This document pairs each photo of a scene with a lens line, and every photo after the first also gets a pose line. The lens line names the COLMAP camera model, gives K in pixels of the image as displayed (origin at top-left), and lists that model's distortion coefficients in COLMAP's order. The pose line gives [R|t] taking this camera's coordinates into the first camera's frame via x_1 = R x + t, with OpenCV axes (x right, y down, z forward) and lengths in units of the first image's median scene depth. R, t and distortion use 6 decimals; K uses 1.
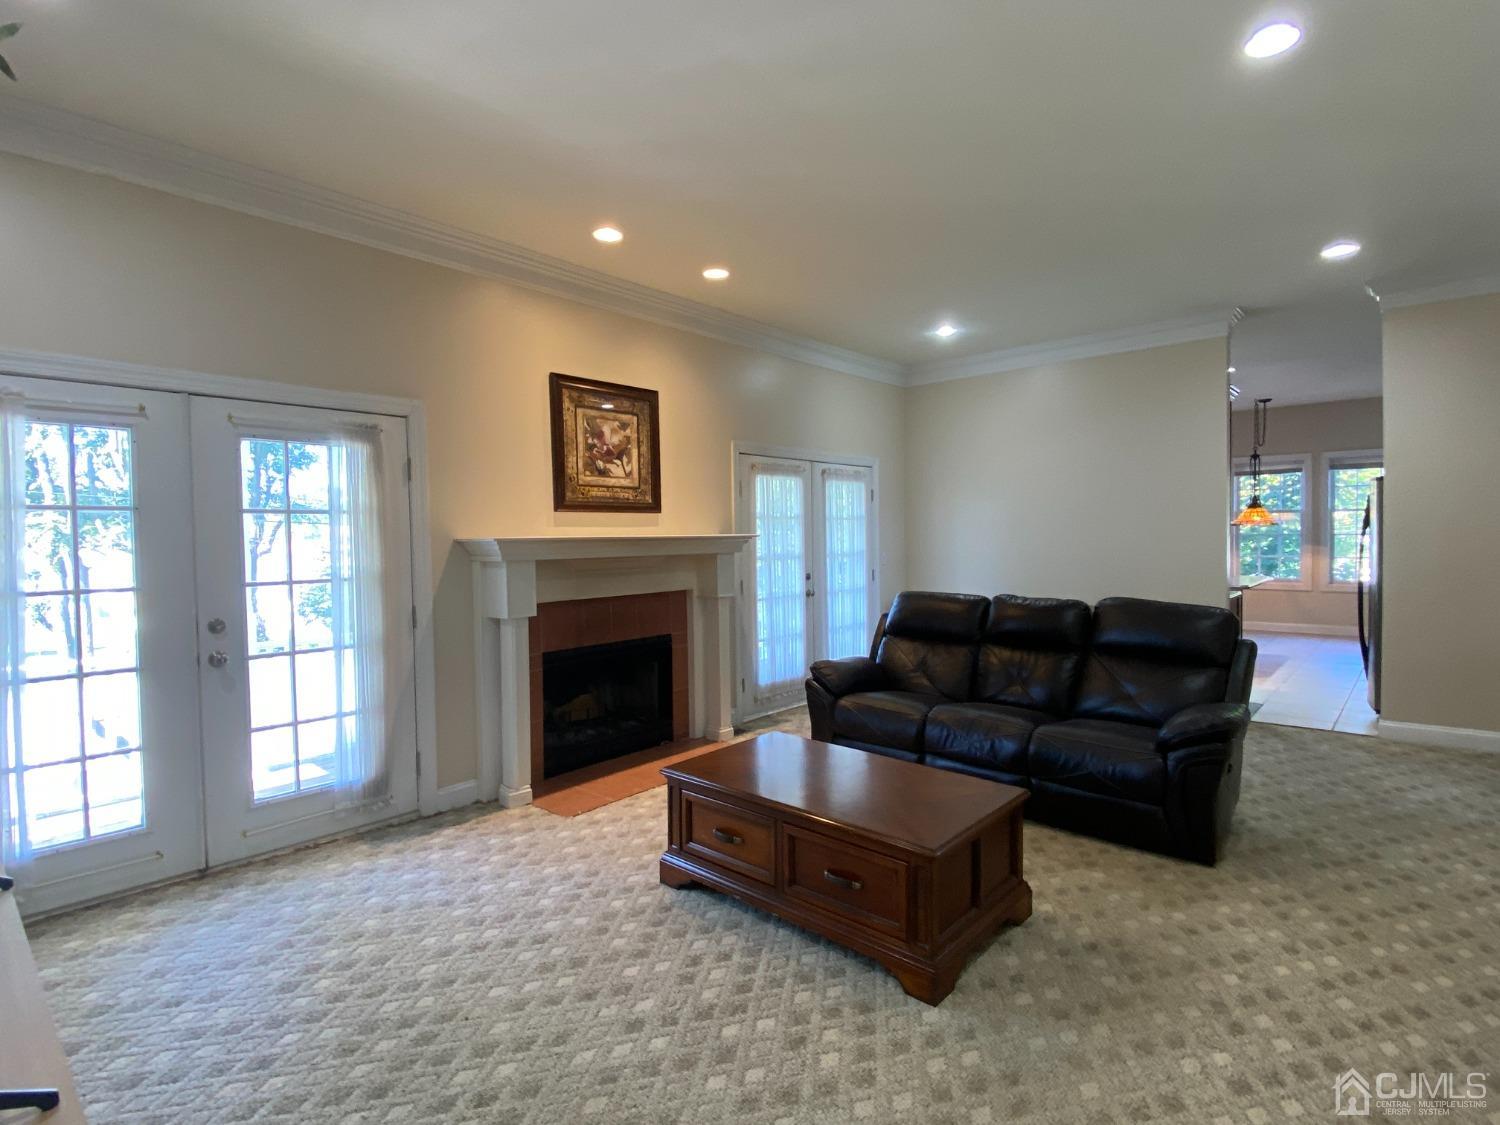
lens RADIAL K [[775.9, 0, 752.0], [0, 775.9, 551.9], [0, 0, 1]] dist [0.023800, -0.013443]
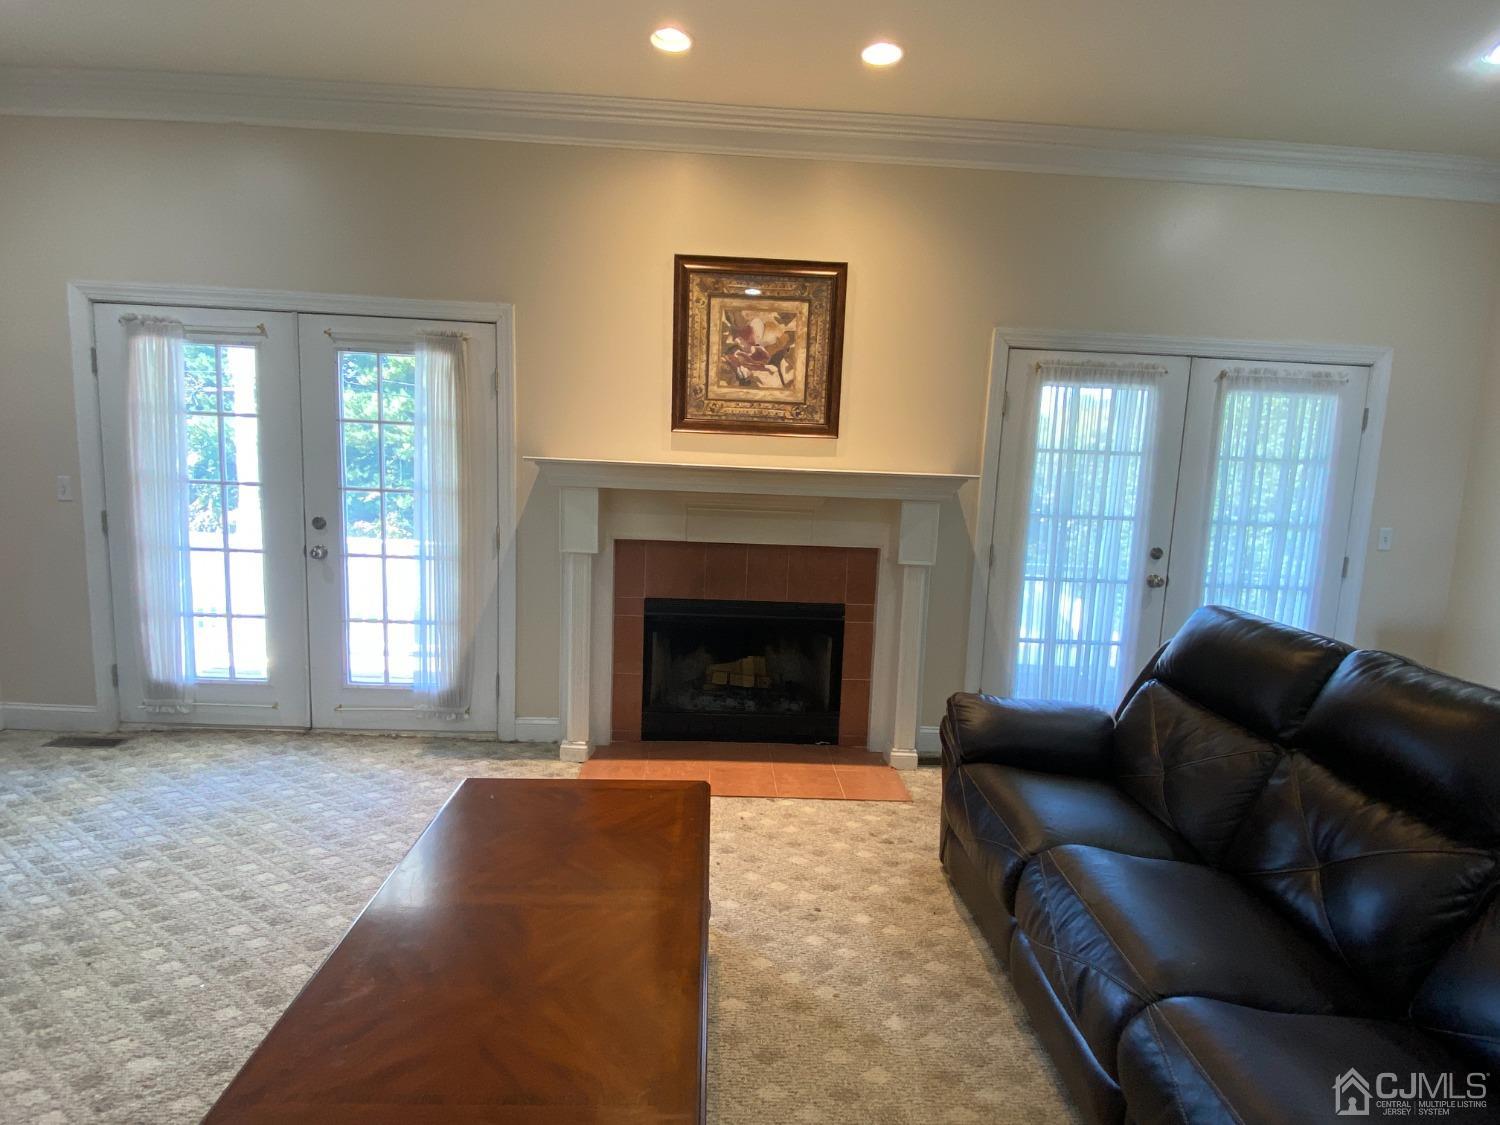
lens RADIAL K [[775.9, 0, 747.2], [0, 775.9, 560.2], [0, 0, 1]] dist [0.023800, -0.013443]
pose [[0.689777, 0.137196, -0.710904, 0.396360], [-0.066037, 0.989711, 0.126928, -0.026306], [0.721004, -0.040606, 0.691740, 0.480008]]
